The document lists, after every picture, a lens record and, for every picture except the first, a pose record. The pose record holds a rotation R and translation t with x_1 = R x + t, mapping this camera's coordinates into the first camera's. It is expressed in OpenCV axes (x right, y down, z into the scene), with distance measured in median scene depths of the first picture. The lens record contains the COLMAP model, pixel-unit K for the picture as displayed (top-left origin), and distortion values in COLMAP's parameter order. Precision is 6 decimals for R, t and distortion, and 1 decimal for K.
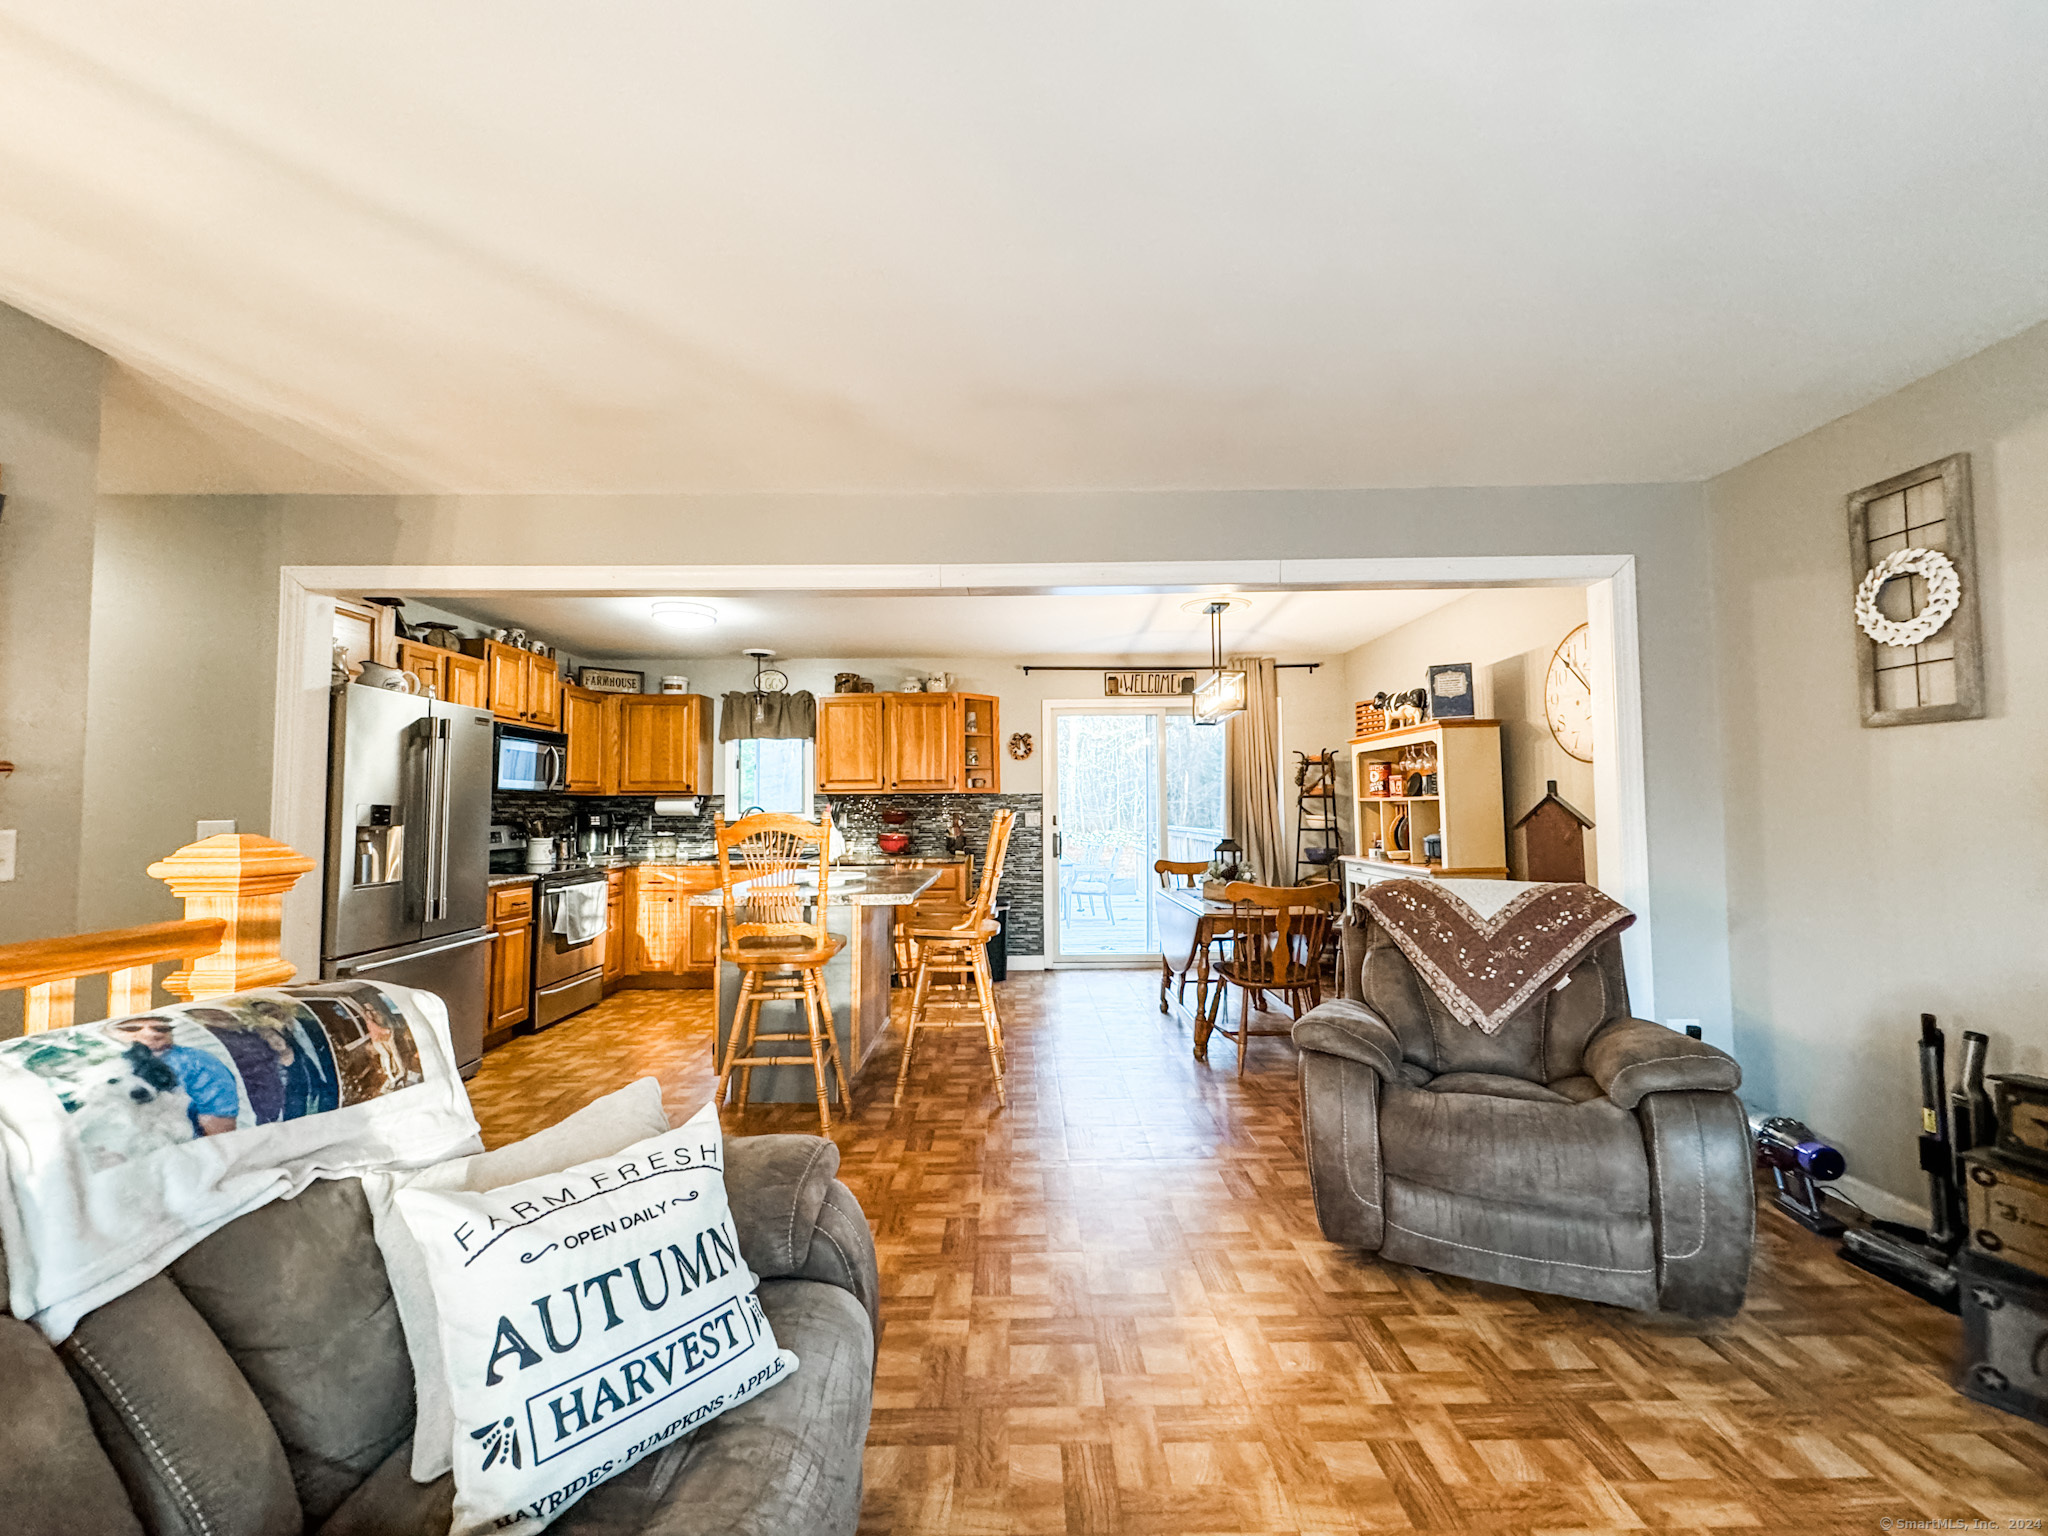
lens RADIAL K [[819.5, 0, 1016.0], [0, 819.5, 773.6], [0, 0, 1]] dist [-0.001669, 0.000182]
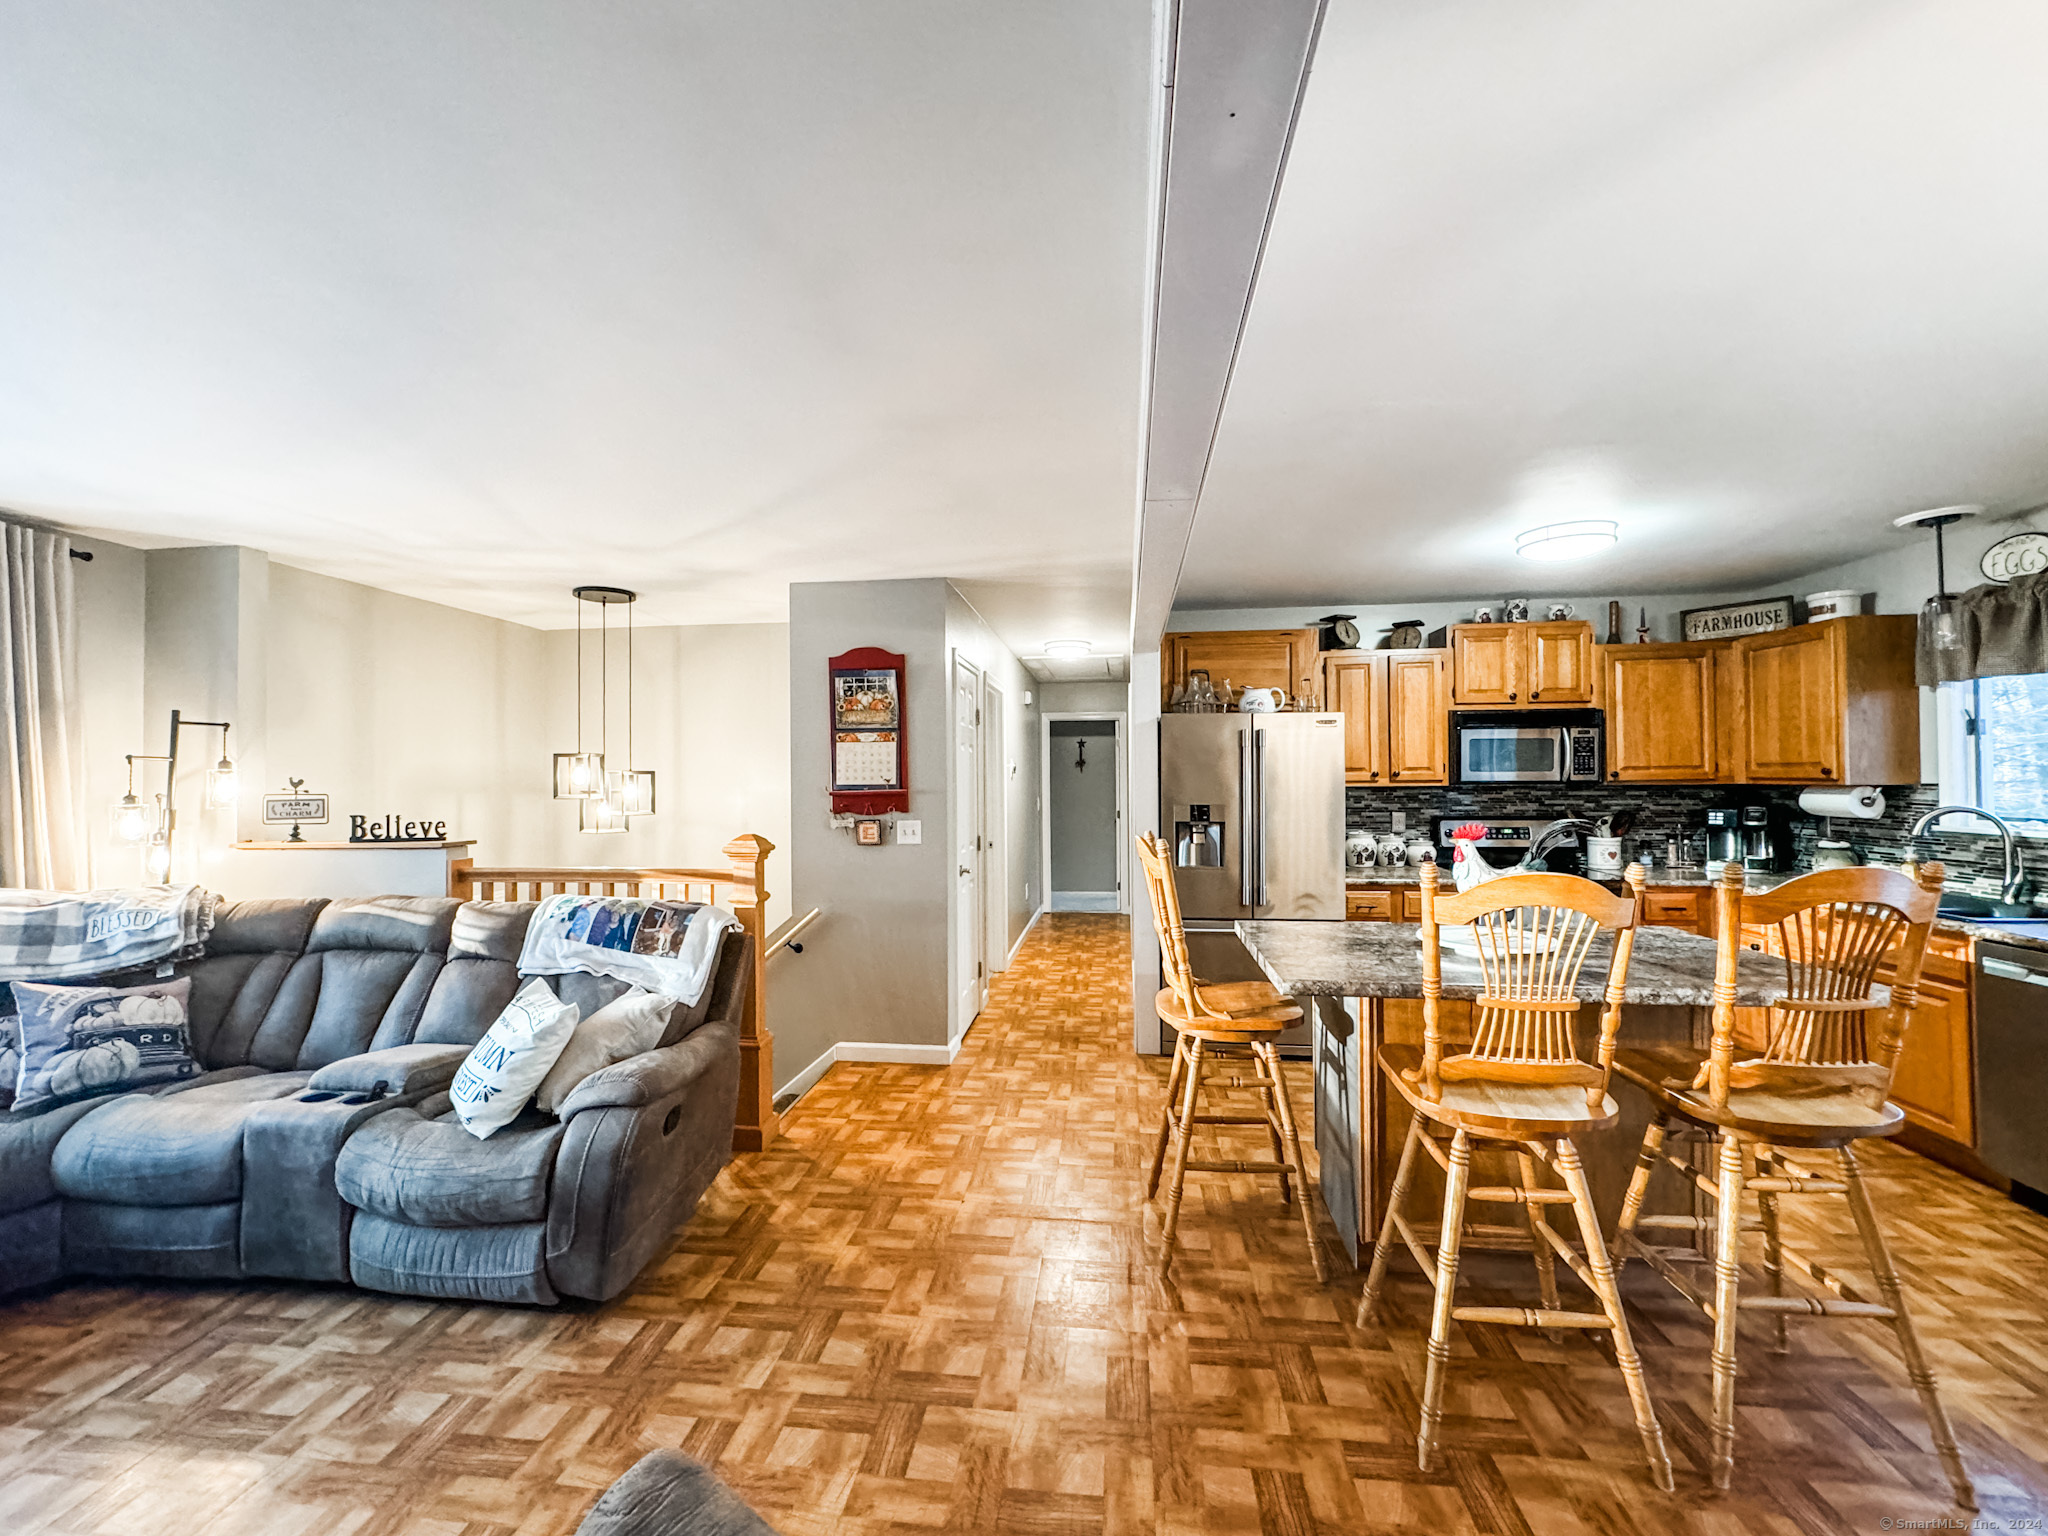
lens RADIAL K [[819.5, 0, 1017.7], [0, 819.5, 777.2], [0, 0, 1]] dist [-0.001669, 0.000182]
pose [[-0.114243, 0.005921, -0.993435, 0.275573], [0.049734, 0.998762, 0.000234, -0.009972], [0.992207, -0.049381, -0.114396, 0.465429]]
